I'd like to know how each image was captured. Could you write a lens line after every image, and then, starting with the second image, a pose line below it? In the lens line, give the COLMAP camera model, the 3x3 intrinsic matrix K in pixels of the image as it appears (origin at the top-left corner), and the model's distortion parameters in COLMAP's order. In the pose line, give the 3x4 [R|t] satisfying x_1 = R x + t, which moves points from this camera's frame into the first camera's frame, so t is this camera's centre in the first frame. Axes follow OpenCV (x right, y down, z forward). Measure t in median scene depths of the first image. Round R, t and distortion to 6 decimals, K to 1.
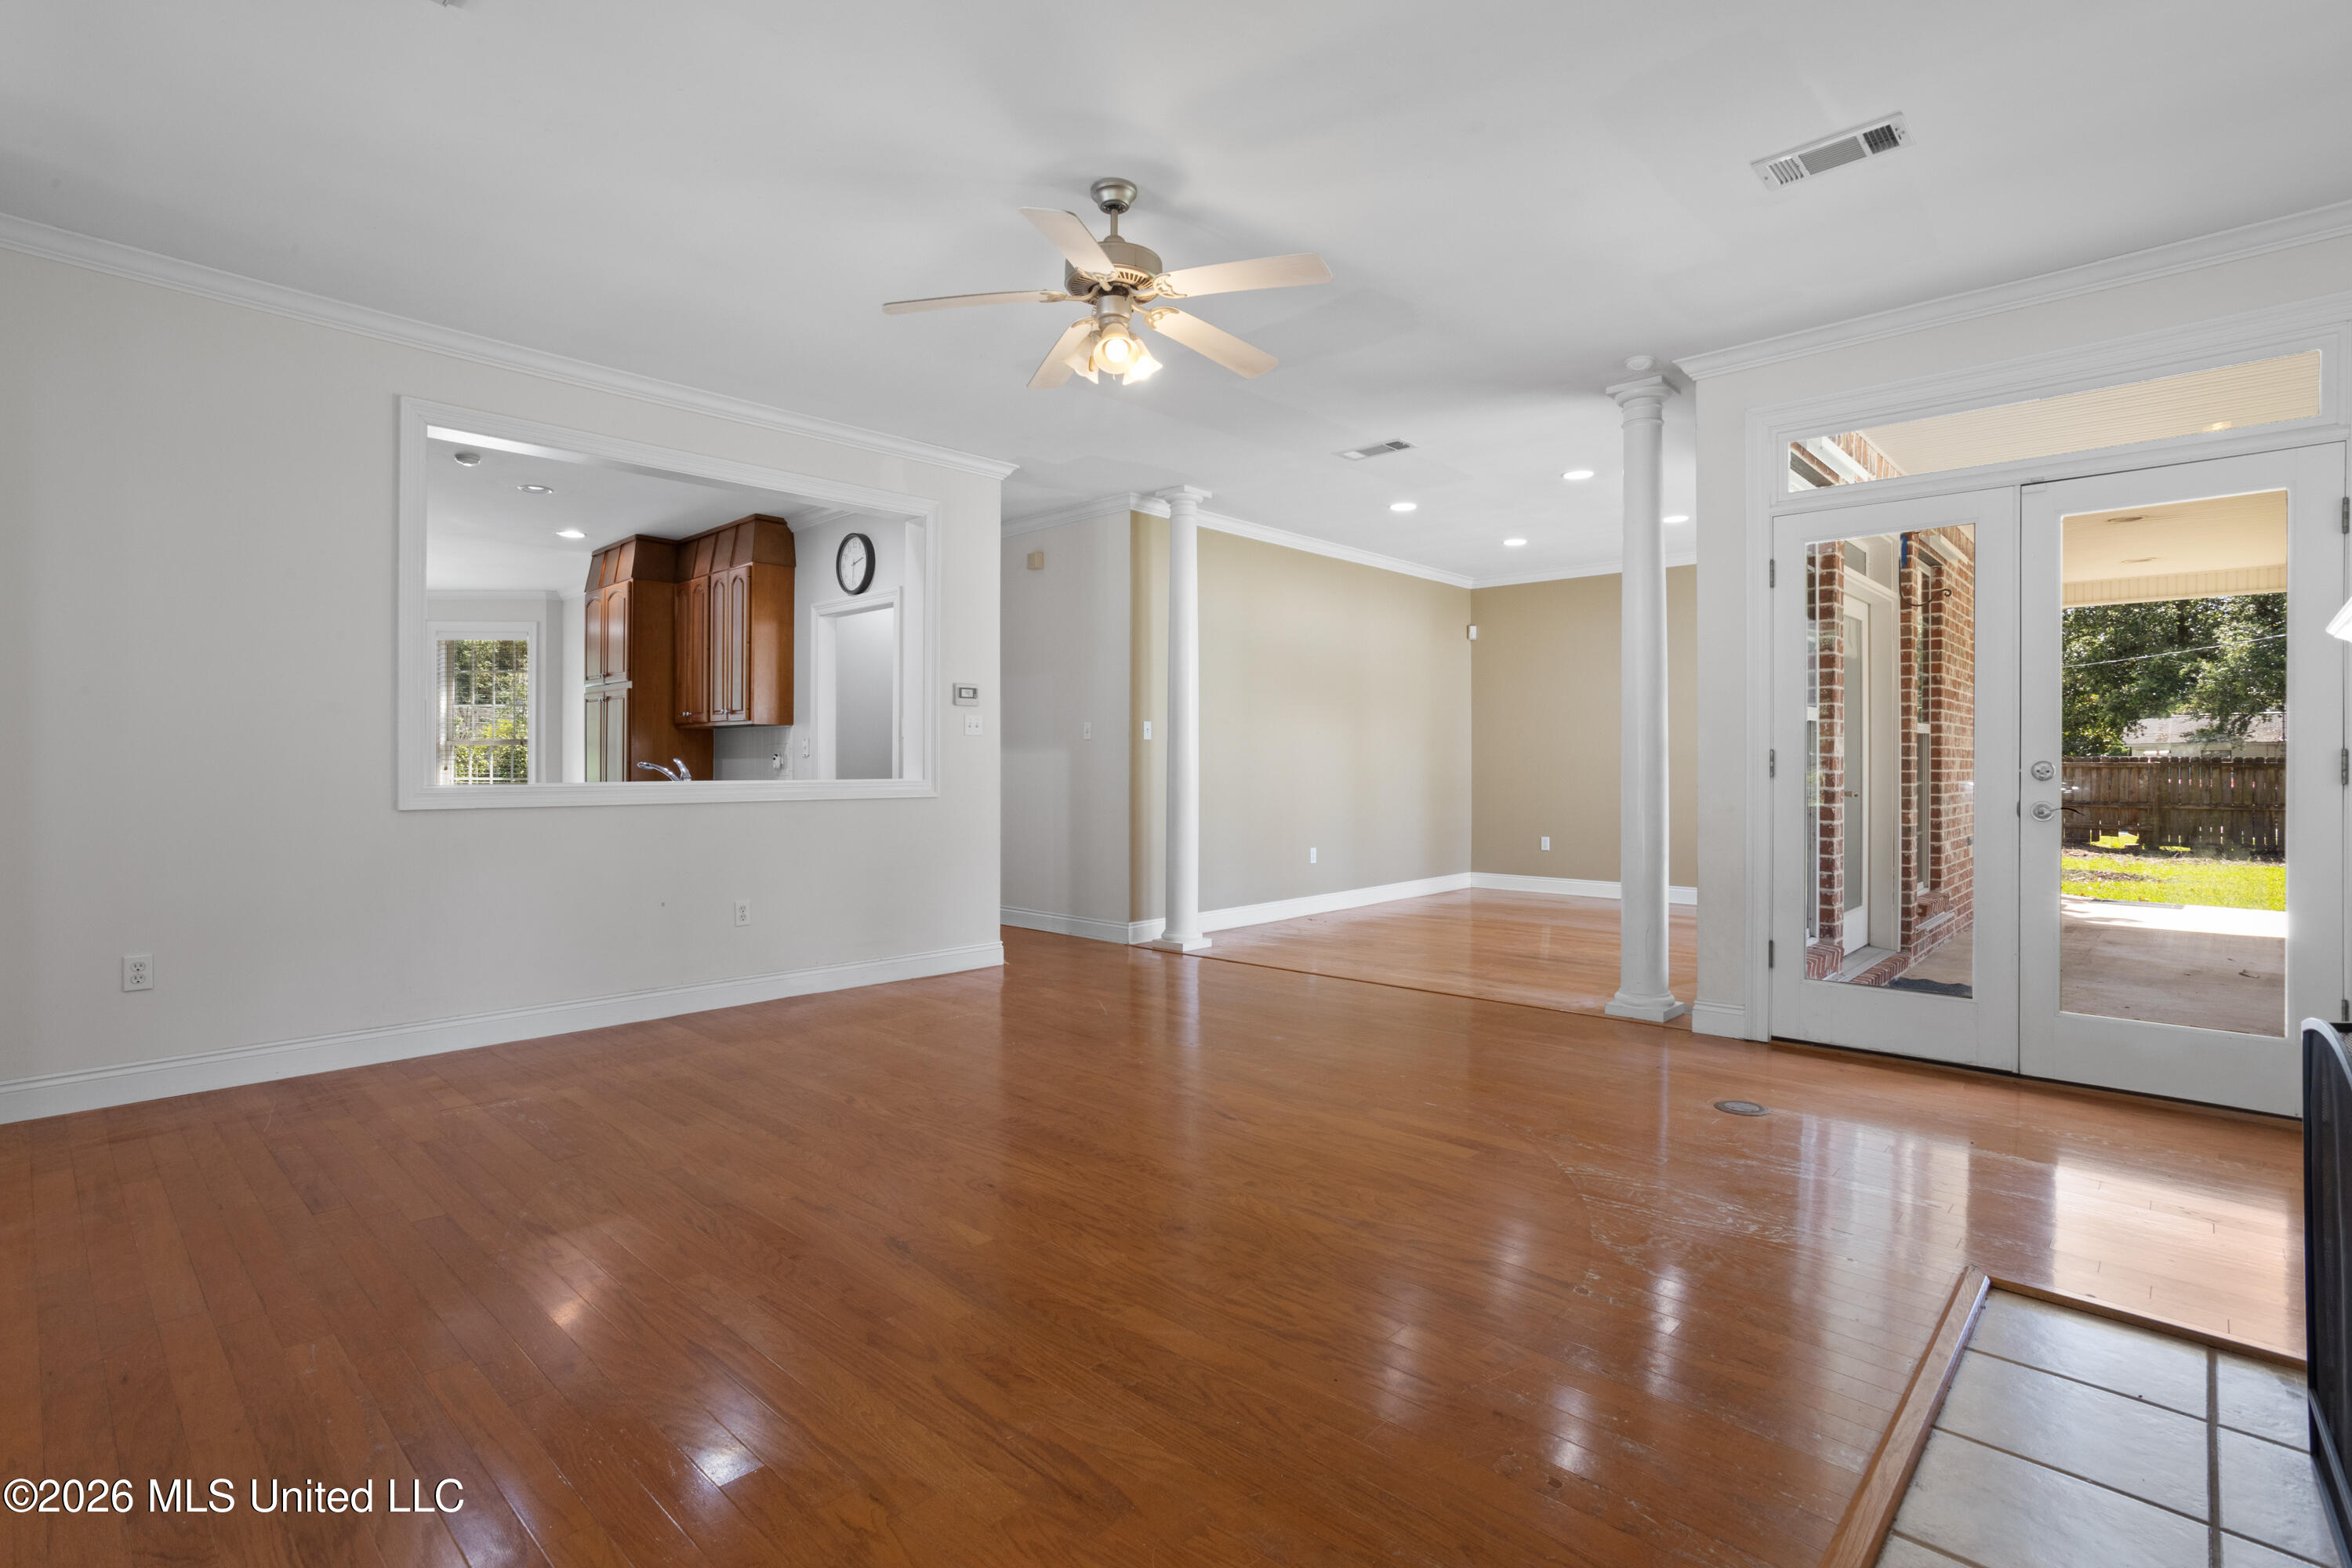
lens RADIAL K [[1129.0, 0, 1181.7], [0, 1129.0, 775.2], [0, 0, 1]] dist [-0.021842, 0.012030]
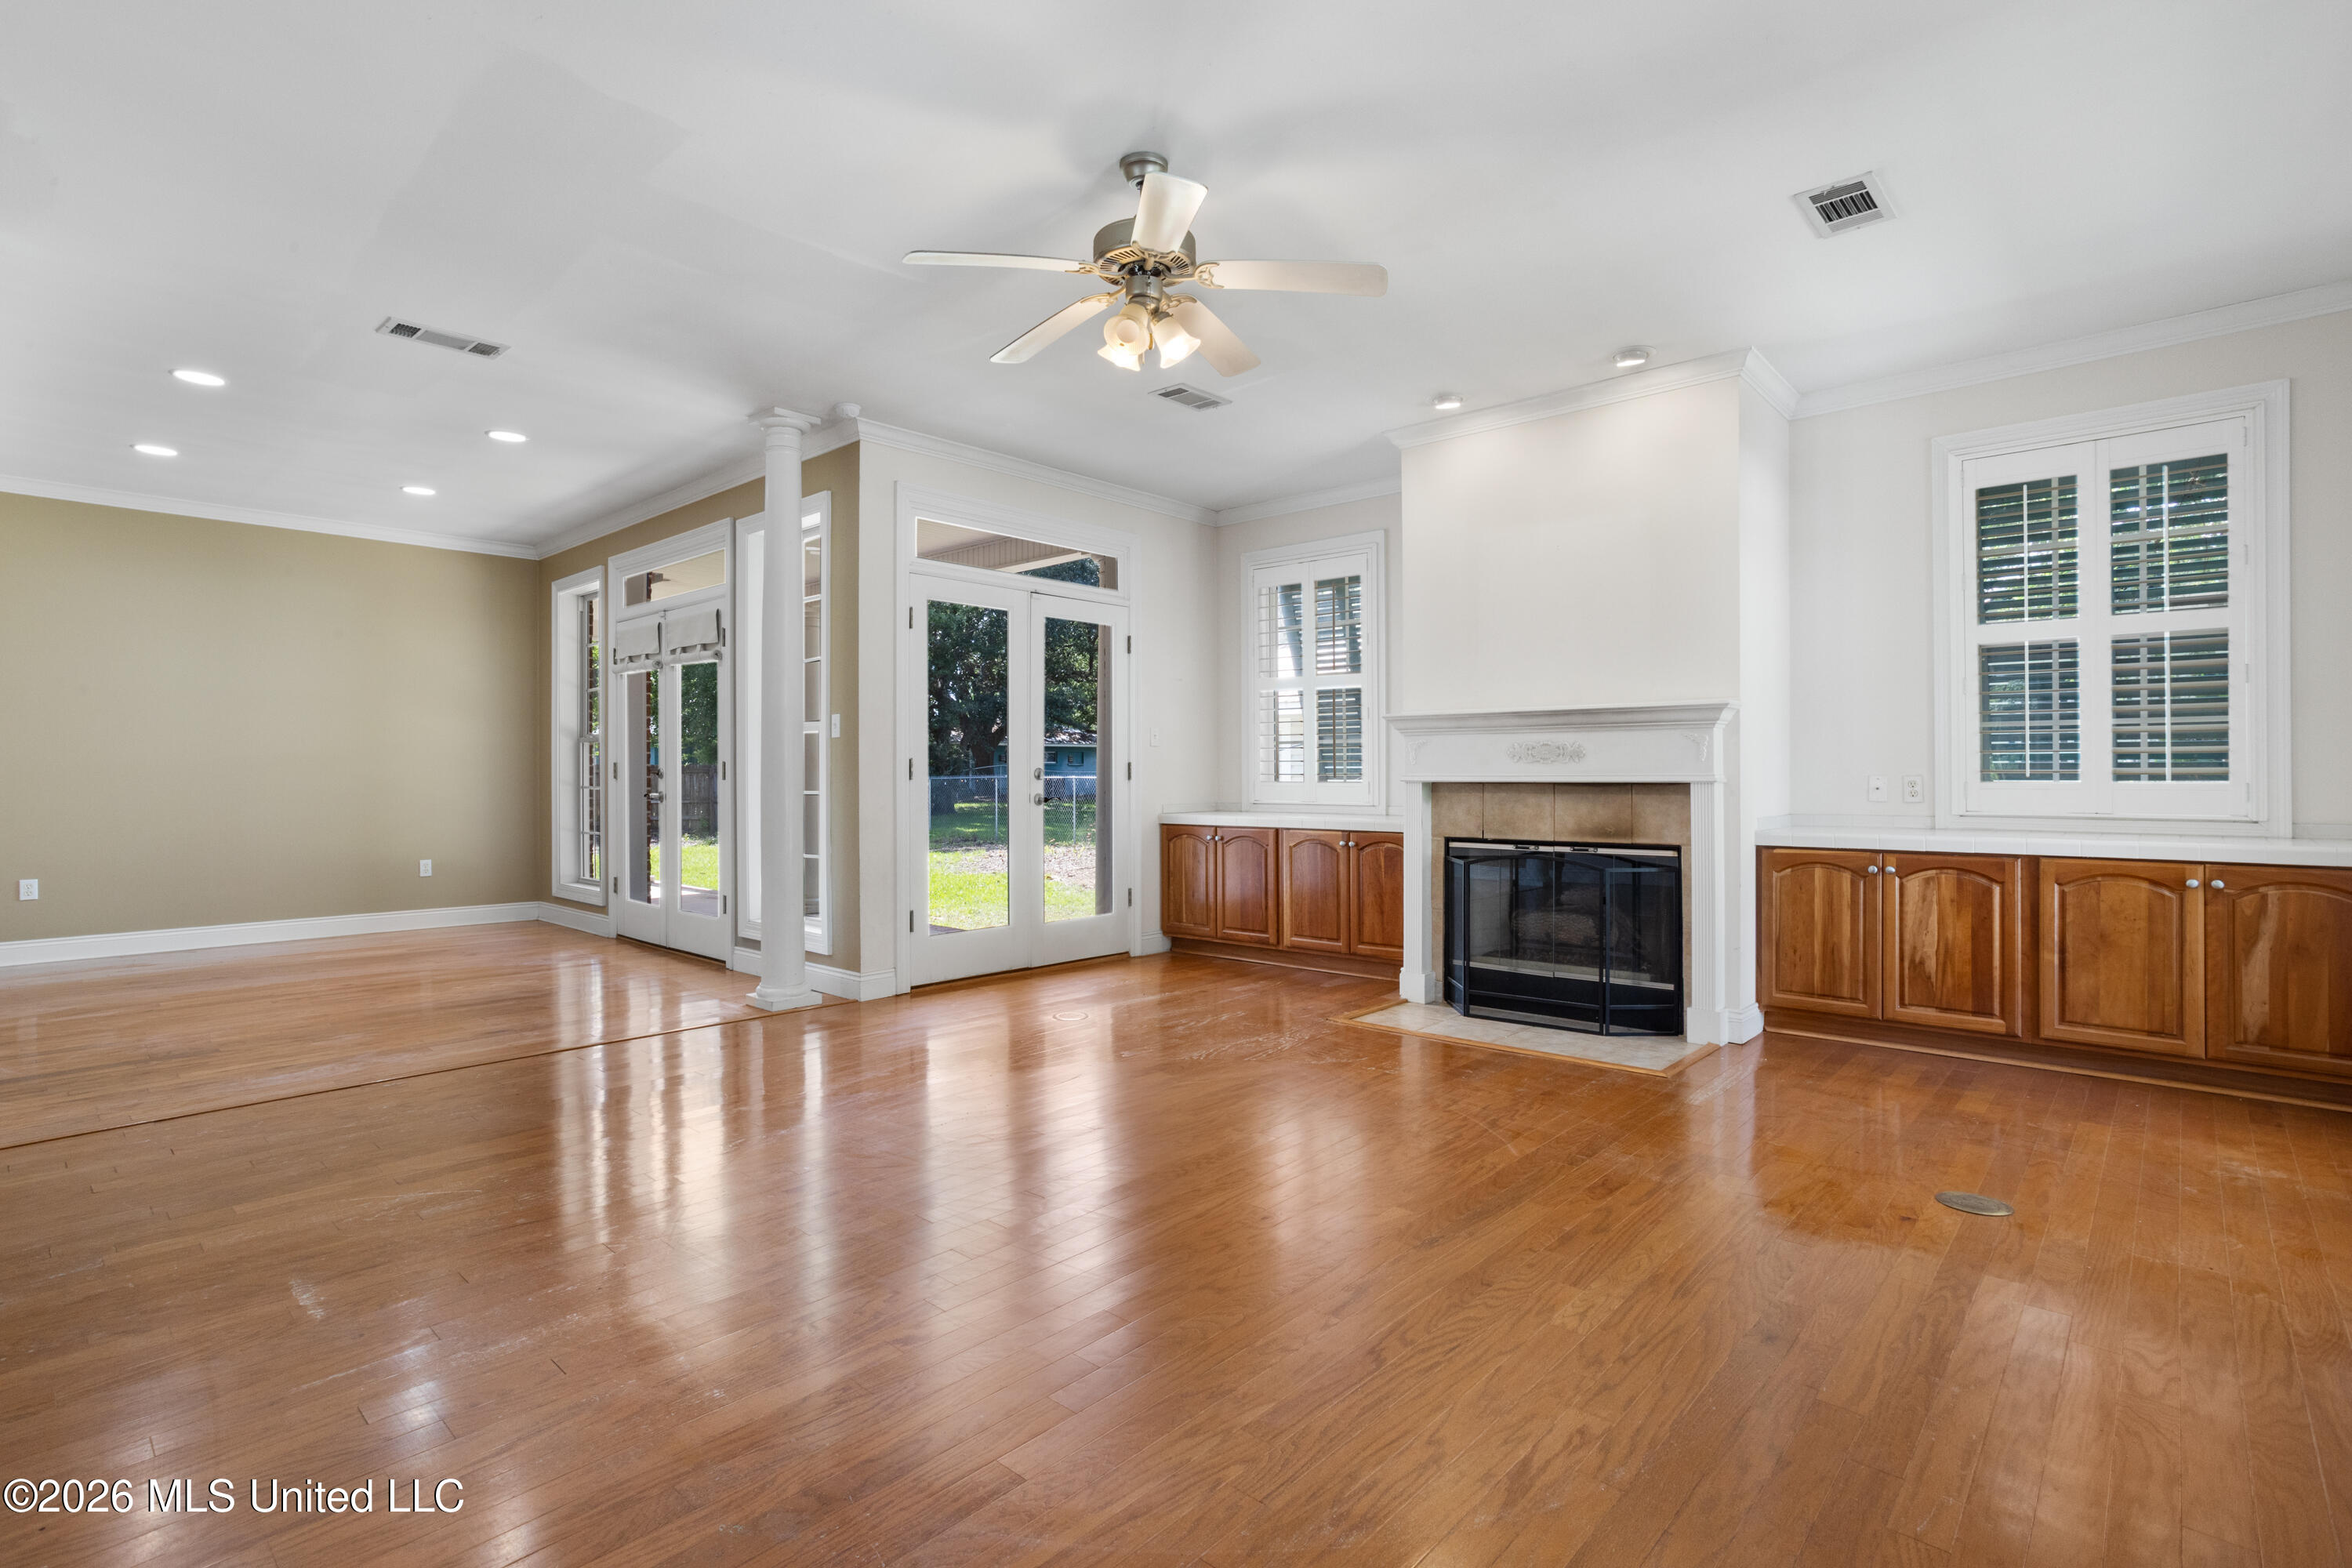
lens RADIAL K [[1129.0, 0, 1177.9], [0, 1129.0, 765.6], [0, 0, 1]] dist [-0.021842, 0.012030]
pose [[-0.013381, 0.002054, 0.999908, -1.018778], [0.020125, 0.999796, -0.001785, -0.008098], [-0.999708, 0.020099, -0.013420, 0.999351]]
